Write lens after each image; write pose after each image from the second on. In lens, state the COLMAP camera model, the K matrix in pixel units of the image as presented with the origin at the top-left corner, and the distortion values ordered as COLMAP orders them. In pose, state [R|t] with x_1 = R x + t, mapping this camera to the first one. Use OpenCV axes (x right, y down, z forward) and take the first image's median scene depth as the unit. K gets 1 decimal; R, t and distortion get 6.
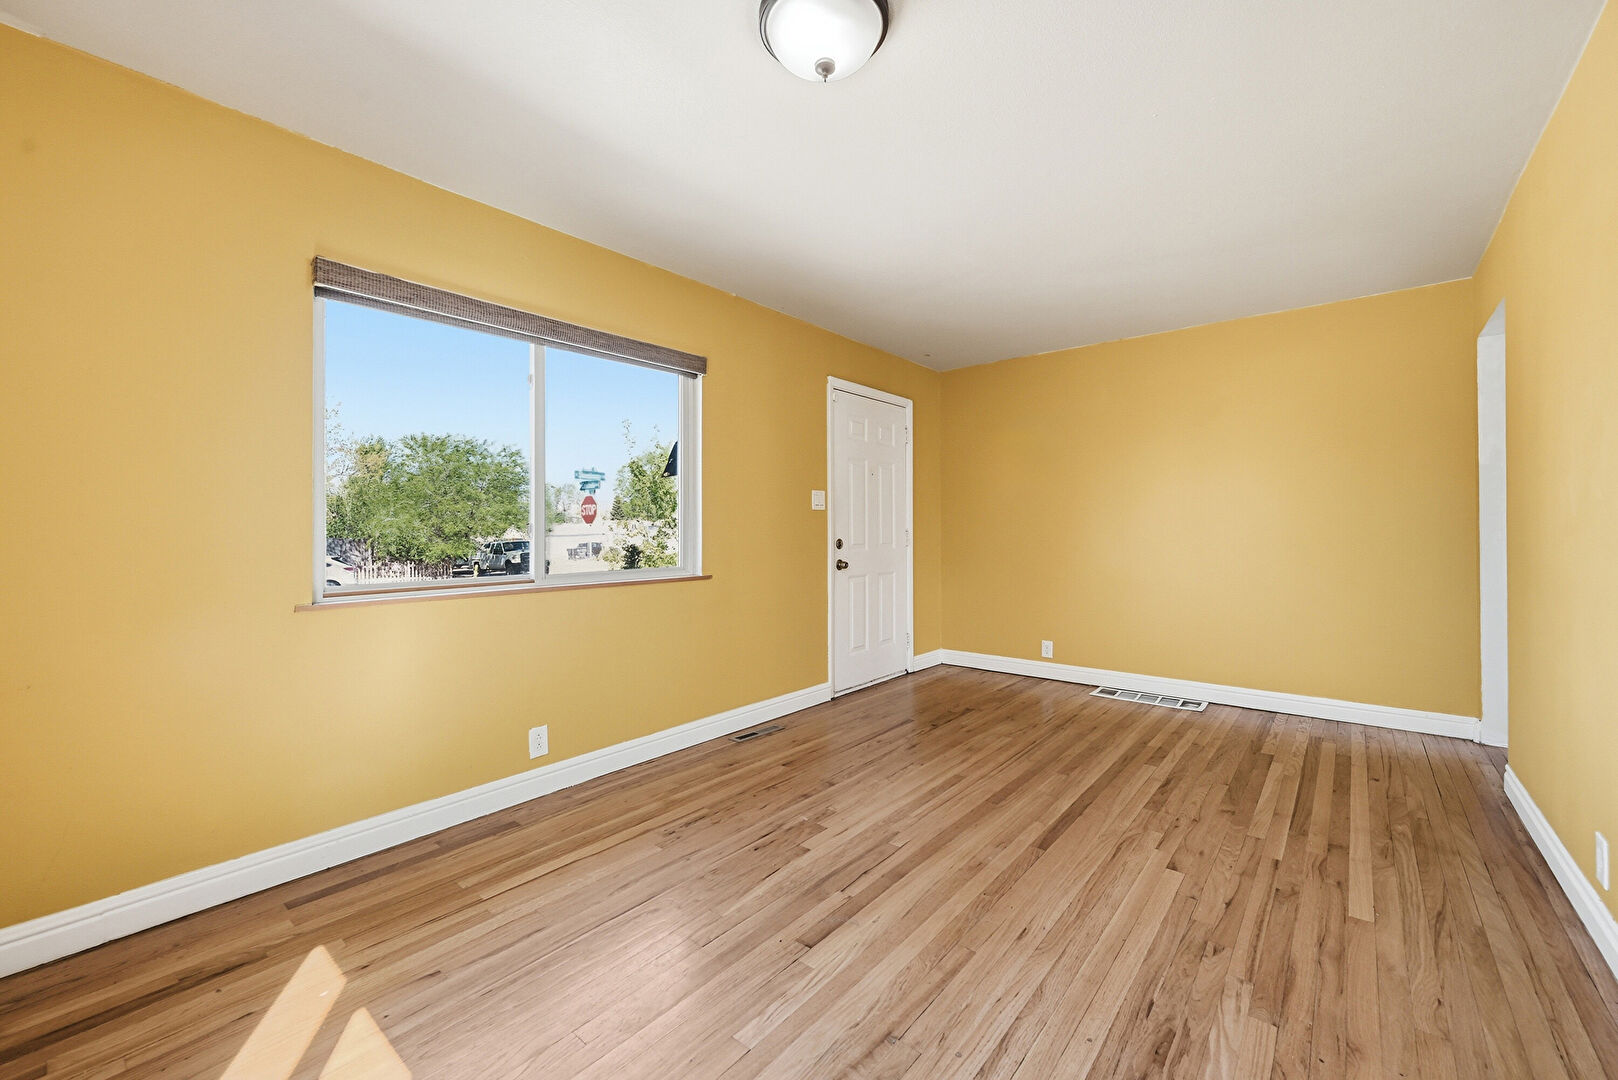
lens RADIAL K [[654.3, 0, 813.4], [0, 654.3, 540.8], [0, 0, 1]] dist [-0.000167, -0.000015]
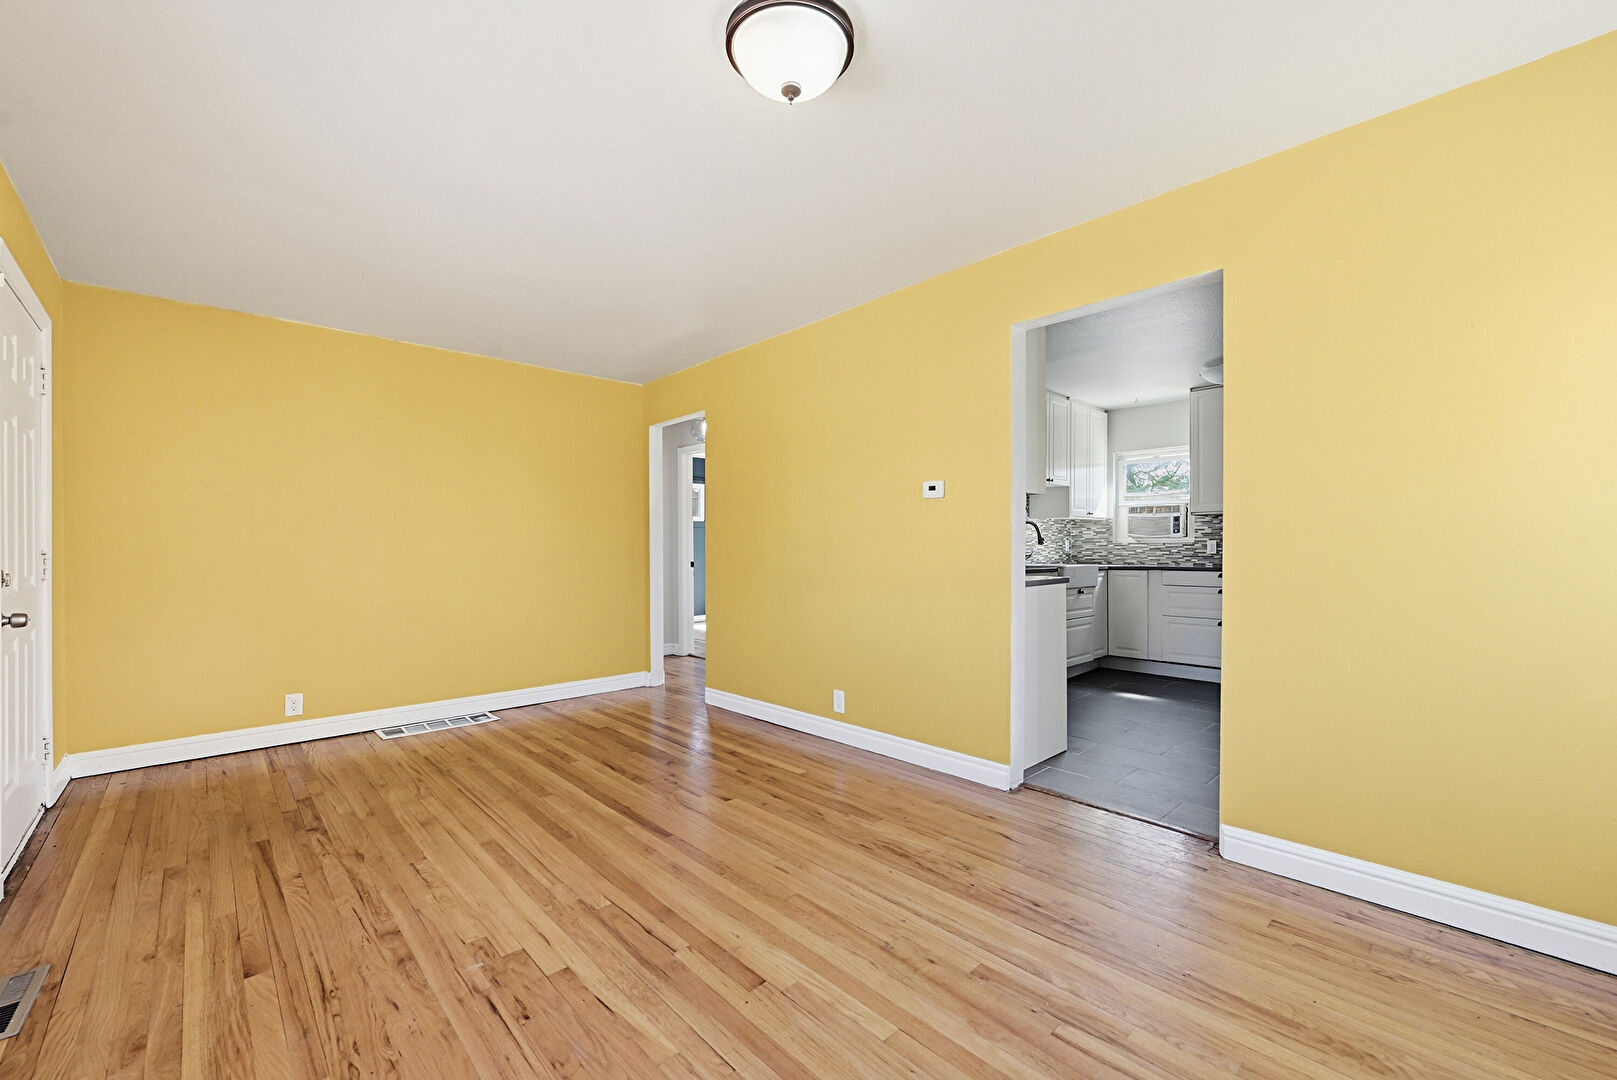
lens RADIAL K [[653.9, 0, 812.8], [0, 653.9, 540.8], [0, 0, 1]] dist [-0.000167, -0.000015]
pose [[0.122519, 0.013889, 0.992369, -0.663833], [0.020722, 0.999648, -0.016550, -0.009514], [-0.992250, 0.022592, 0.122188, 0.546143]]
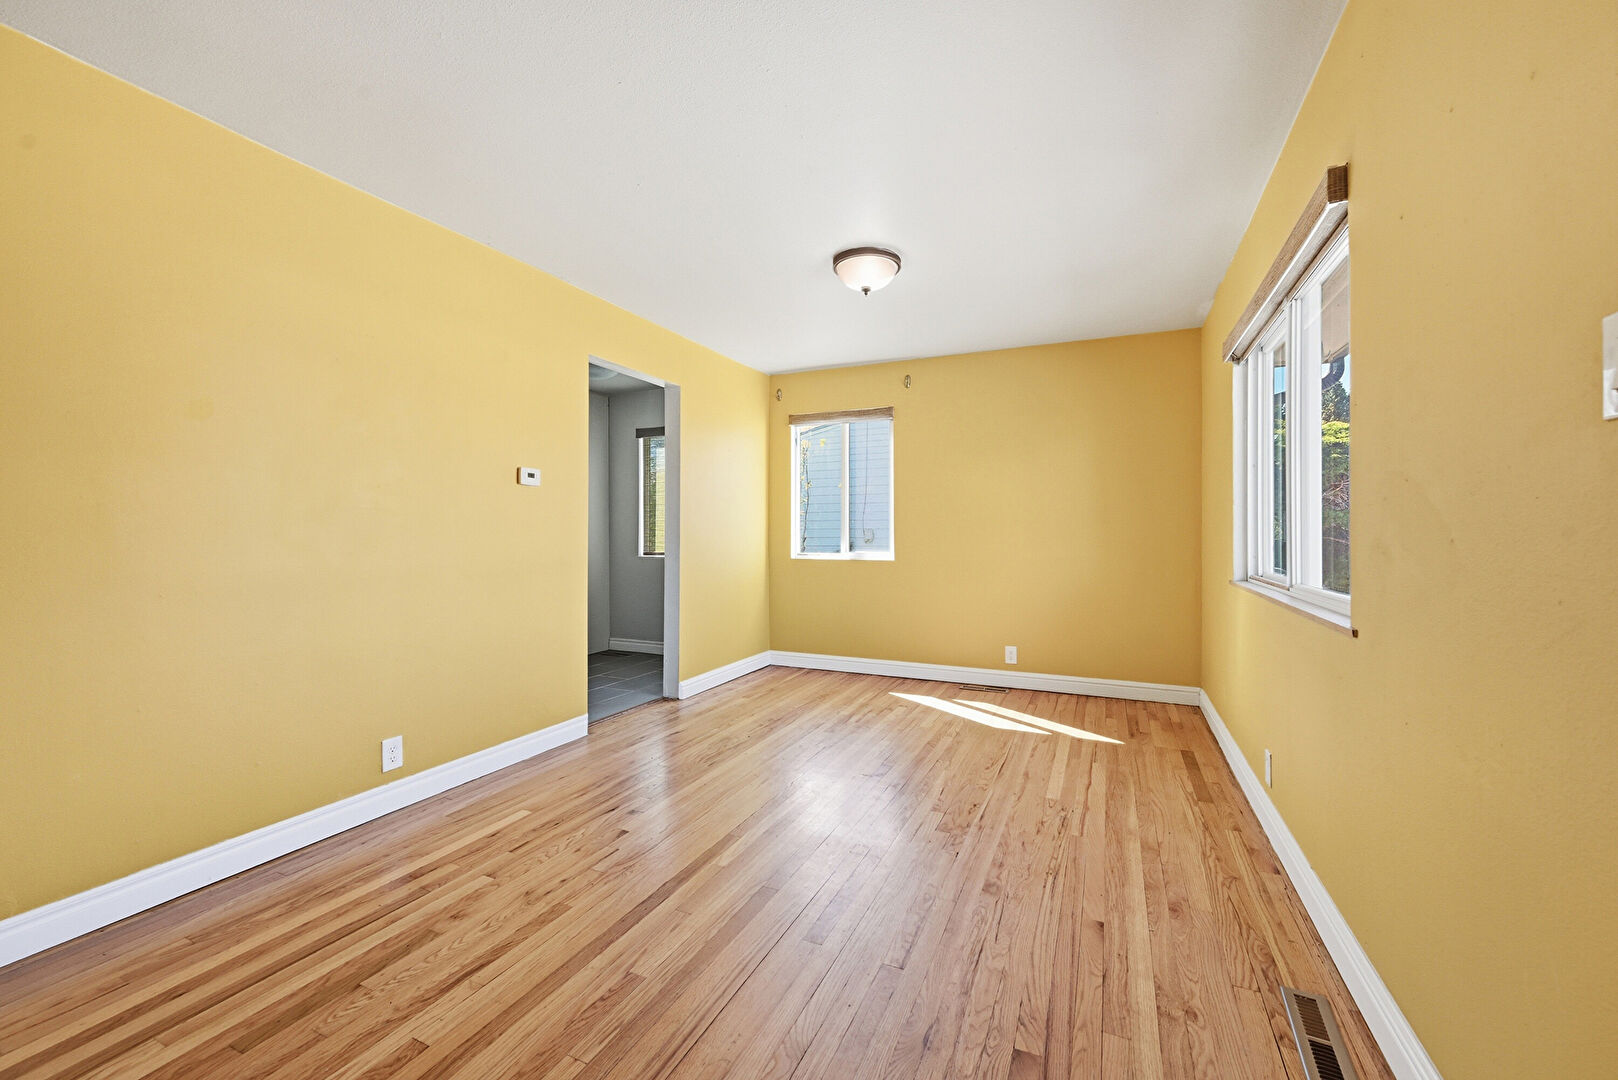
lens RADIAL K [[654.3, 0, 813.4], [0, 654.3, 540.8], [0, 0, 1]] dist [-0.000167, -0.000015]
pose [[-0.964855, 0.011701, -0.262522, 0.442498], [0.004253, 0.999573, 0.028921, -0.030923], [0.262748, 0.026788, -0.964492, 1.832549]]
